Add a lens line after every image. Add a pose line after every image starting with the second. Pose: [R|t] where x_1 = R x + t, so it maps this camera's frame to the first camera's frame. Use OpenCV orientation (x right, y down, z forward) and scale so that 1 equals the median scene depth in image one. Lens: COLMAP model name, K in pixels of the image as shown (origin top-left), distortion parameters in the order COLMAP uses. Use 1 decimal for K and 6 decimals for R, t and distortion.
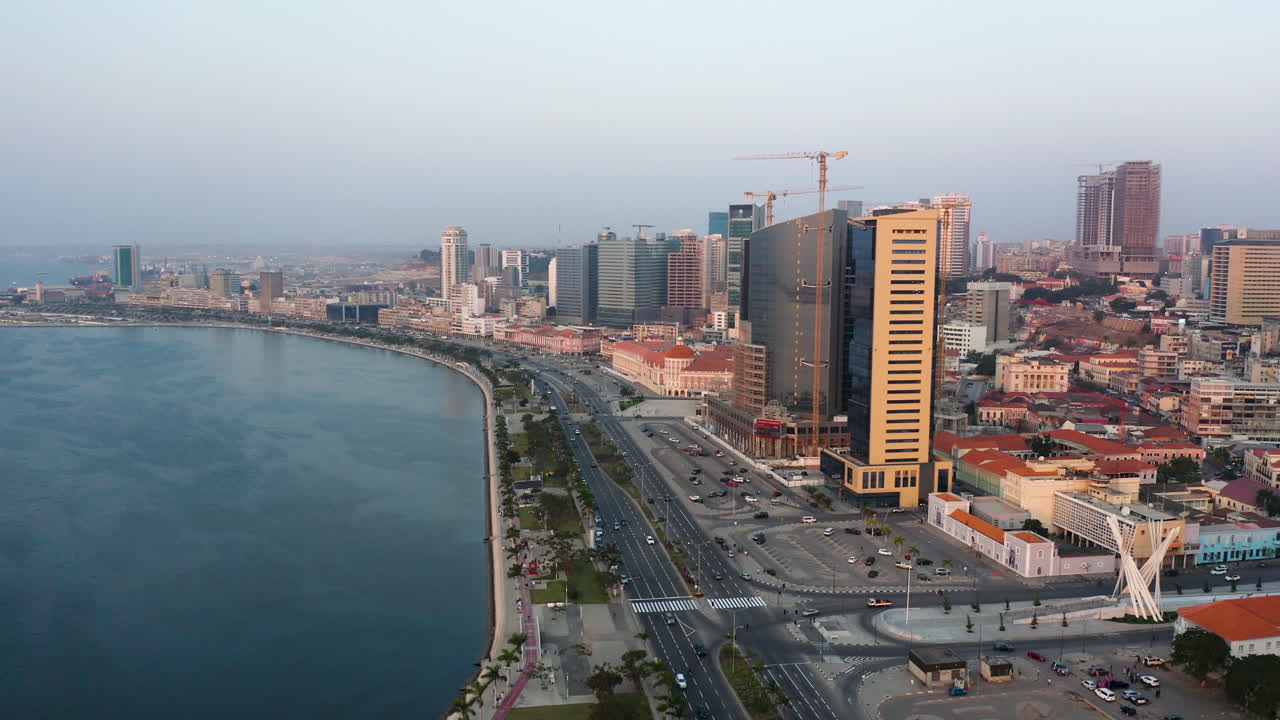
lens RADIAL K [[1033.9, 0, 640.0], [0, 1033.9, 360.0], [0, 0, 1]] dist [0.012196, -0.123777]
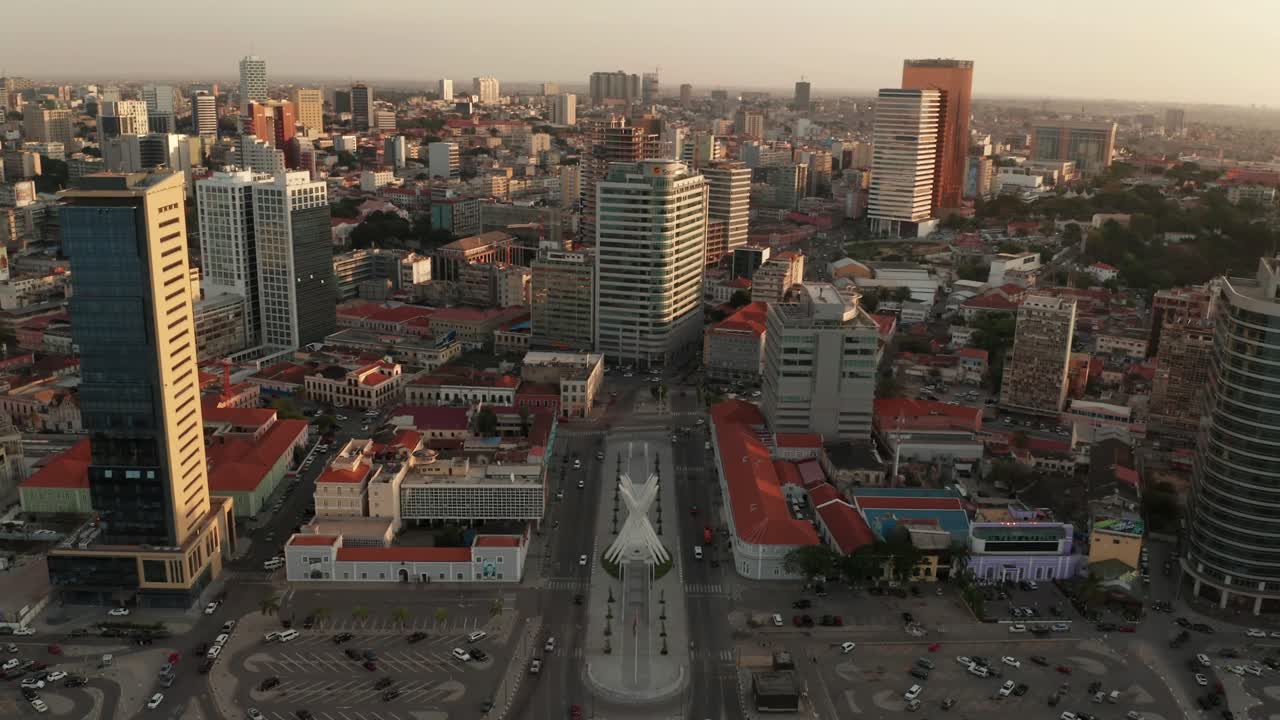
lens RADIAL K [[1053.6, 0, 640.0], [0, 1053.6, 360.0], [0, 0, 1]] dist [0.149541, -0.533536]
pose [[0.140285, -0.249586, 0.958137, -0.313931], [0.082027, 0.967310, 0.239965, -0.133764], [-0.986708, 0.044930, 0.156172, 0.472628]]
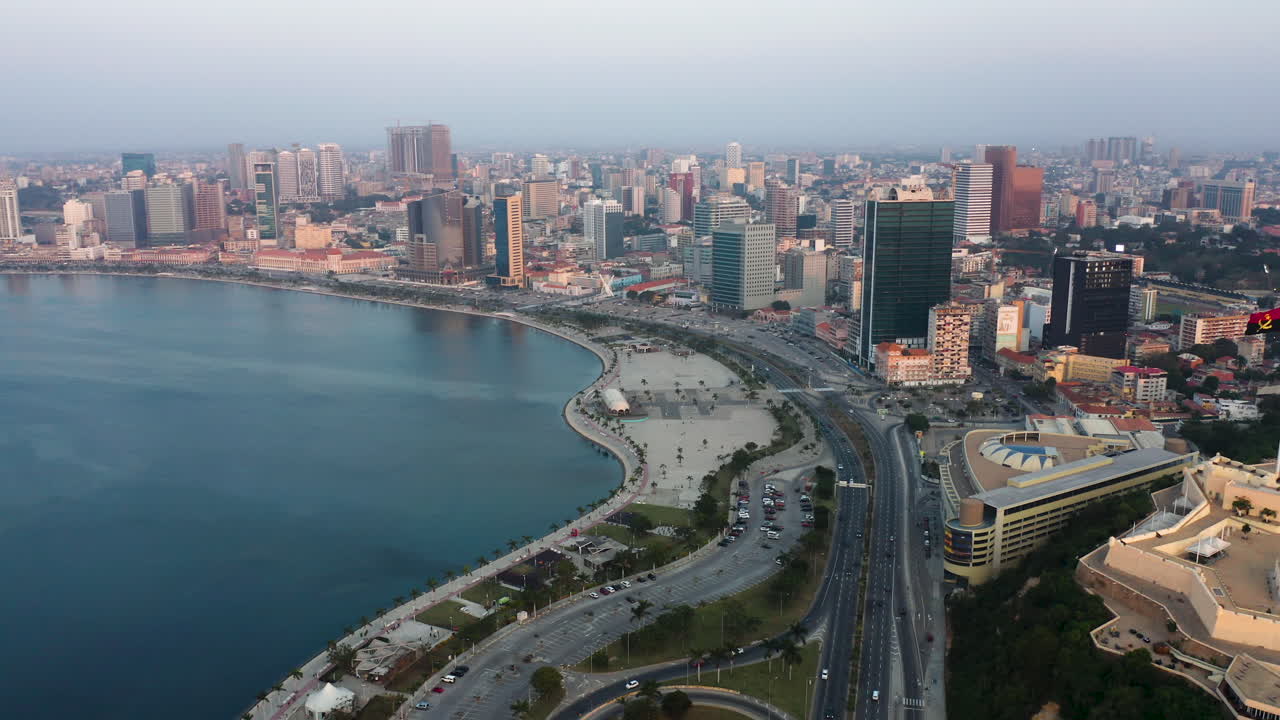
lens RADIAL K [[1033.9, 0, 640.0], [0, 1033.9, 360.0], [0, 0, 1]] dist [0.012196, -0.123777]
pose [[0.704492, -0.158547, 0.691776, -1.401095], [0.084664, 0.986542, 0.139883, -0.046152], [-0.704644, -0.039978, 0.708434, -1.240545]]
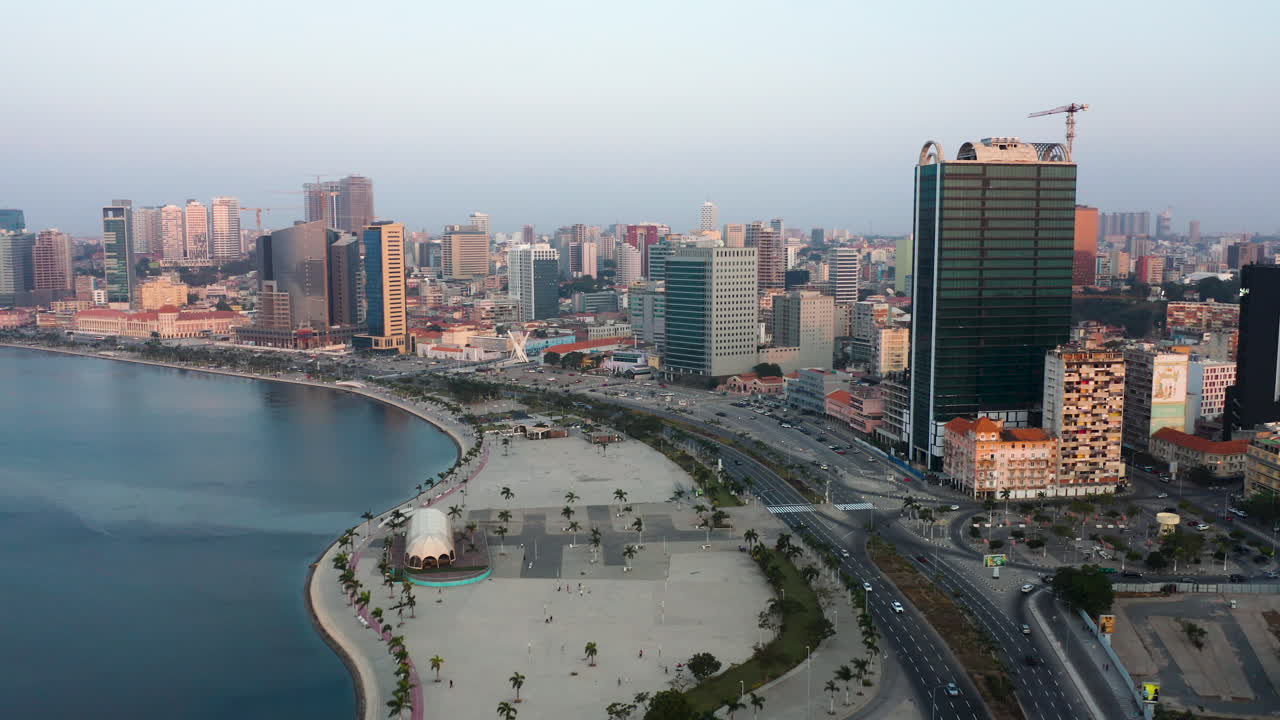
lens RADIAL K [[1033.9, 0, 640.0], [0, 1033.9, 360.0], [0, 0, 1]] dist [0.012196, -0.123777]
pose [[0.693463, -0.092796, 0.714491, -0.812186], [0.083811, 0.995329, 0.047926, 0.073576], [-0.715601, 0.026647, 0.698001, -0.775332]]
